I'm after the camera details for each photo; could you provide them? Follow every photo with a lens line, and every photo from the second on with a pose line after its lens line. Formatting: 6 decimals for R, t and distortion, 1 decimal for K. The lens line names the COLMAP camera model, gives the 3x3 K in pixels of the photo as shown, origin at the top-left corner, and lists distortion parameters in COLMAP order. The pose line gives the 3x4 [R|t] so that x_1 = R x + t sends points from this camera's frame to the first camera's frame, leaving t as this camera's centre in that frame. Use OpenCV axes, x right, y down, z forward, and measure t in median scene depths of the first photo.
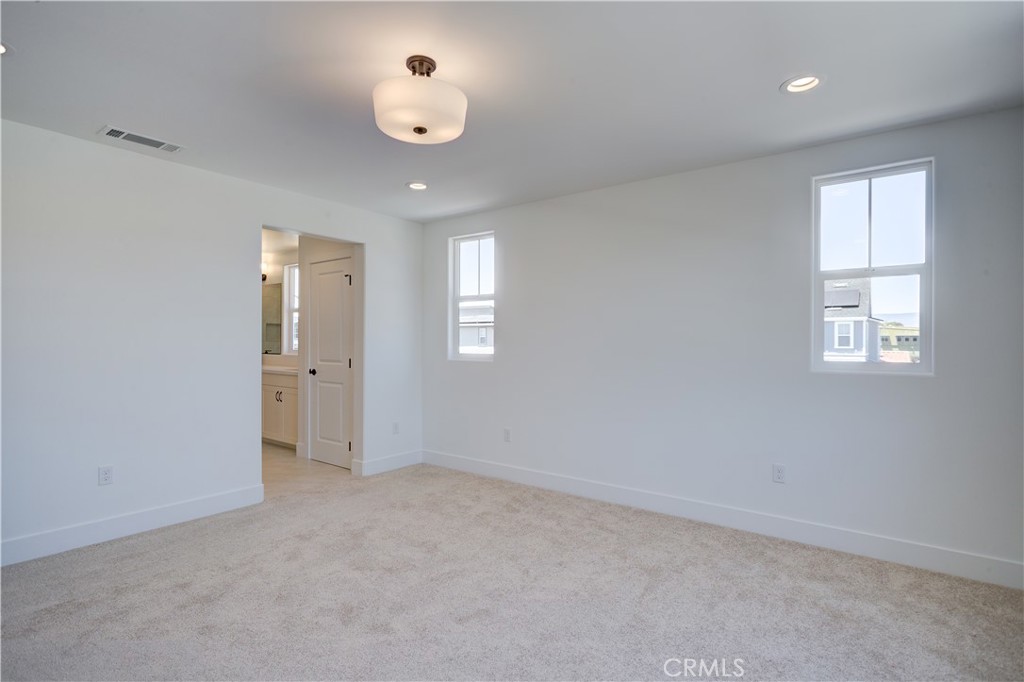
lens RADIAL K [[508.2, 0, 515.9], [0, 508.2, 339.7], [0, 0, 1]] dist [0.005269, 0.000185]
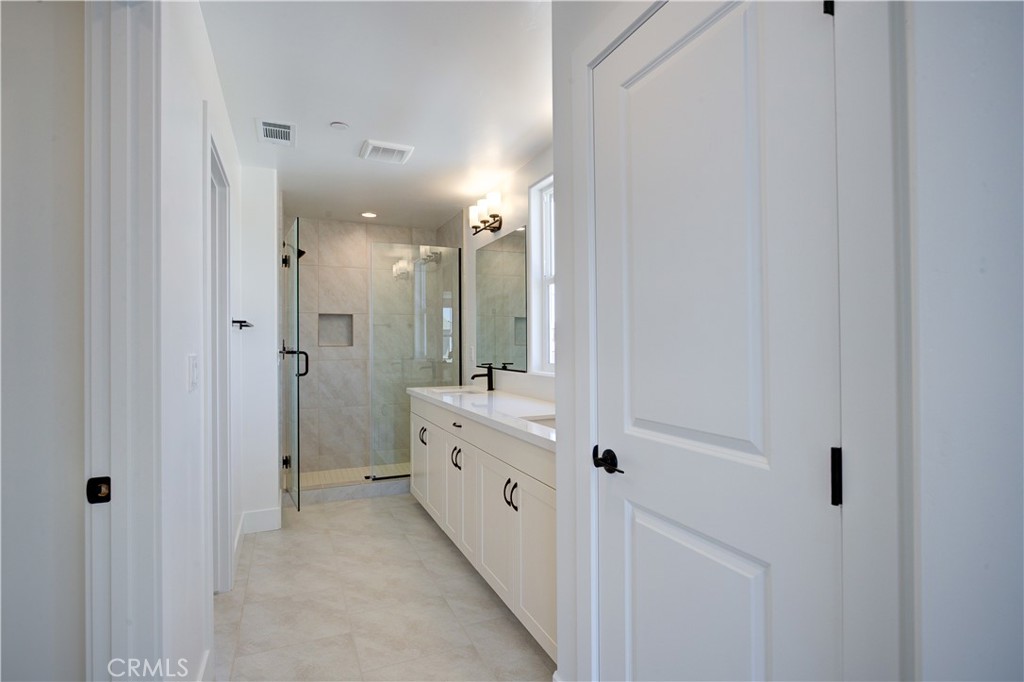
lens RADIAL K [[508.2, 0, 514.7], [0, 508.2, 343.9], [0, 0, 1]] dist [0.005269, 0.000185]
pose [[0.879905, -0.009110, -0.475063, -0.285958], [0.008610, 0.999958, -0.003228, 0.002074], [0.475072, -0.001250, 0.879946, 0.675803]]
